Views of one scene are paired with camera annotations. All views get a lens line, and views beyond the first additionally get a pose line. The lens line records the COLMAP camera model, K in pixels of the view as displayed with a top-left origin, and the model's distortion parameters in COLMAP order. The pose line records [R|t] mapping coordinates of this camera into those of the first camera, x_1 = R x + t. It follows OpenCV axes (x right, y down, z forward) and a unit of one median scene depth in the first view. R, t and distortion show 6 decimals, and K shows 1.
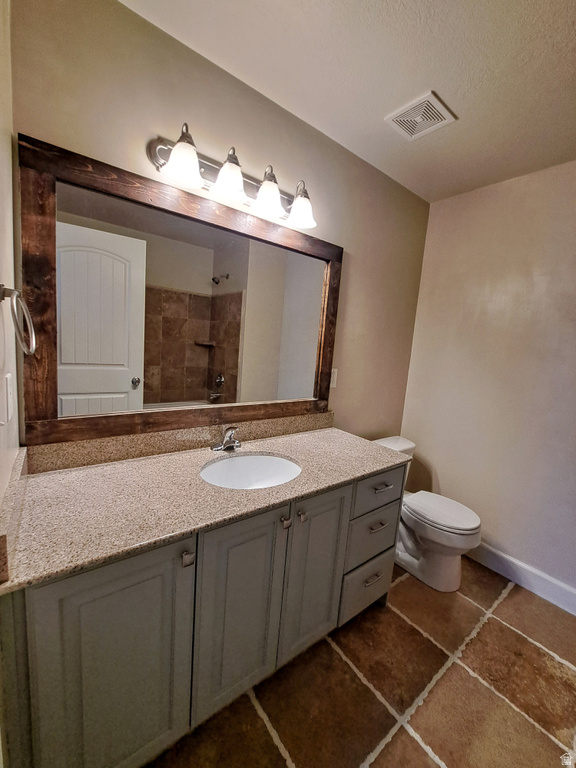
lens RADIAL K [[304.5, 0, 284.6], [0, 304.5, 378.1], [0, 0, 1]] dist [-0.017920, 0.000153]
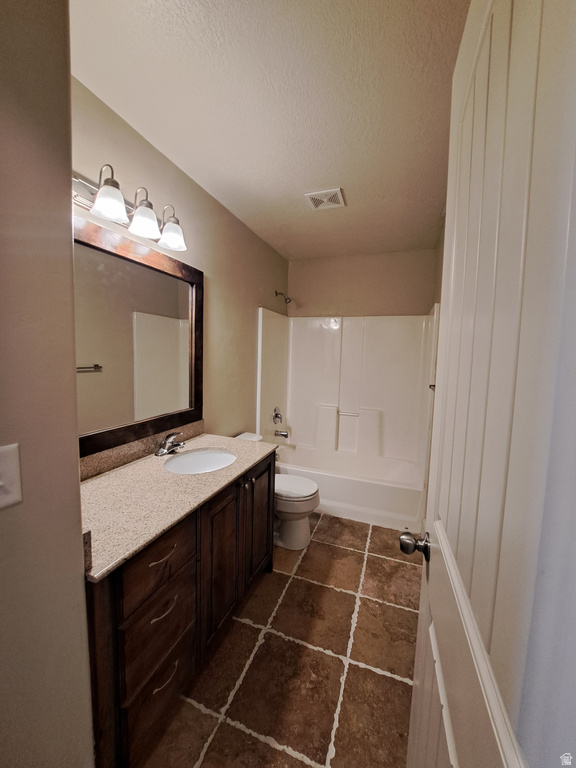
lens RADIAL K [[304.5, 0, 293.2], [0, 304.5, 386.5], [0, 0, 1]] dist [-0.017920, 0.000153]
pose [[0.838362, -0.095182, 0.536740, -0.184981], [0.095654, 0.995047, 0.027049, -0.005020], [-0.536656, 0.028665, 0.843314, -0.126519]]
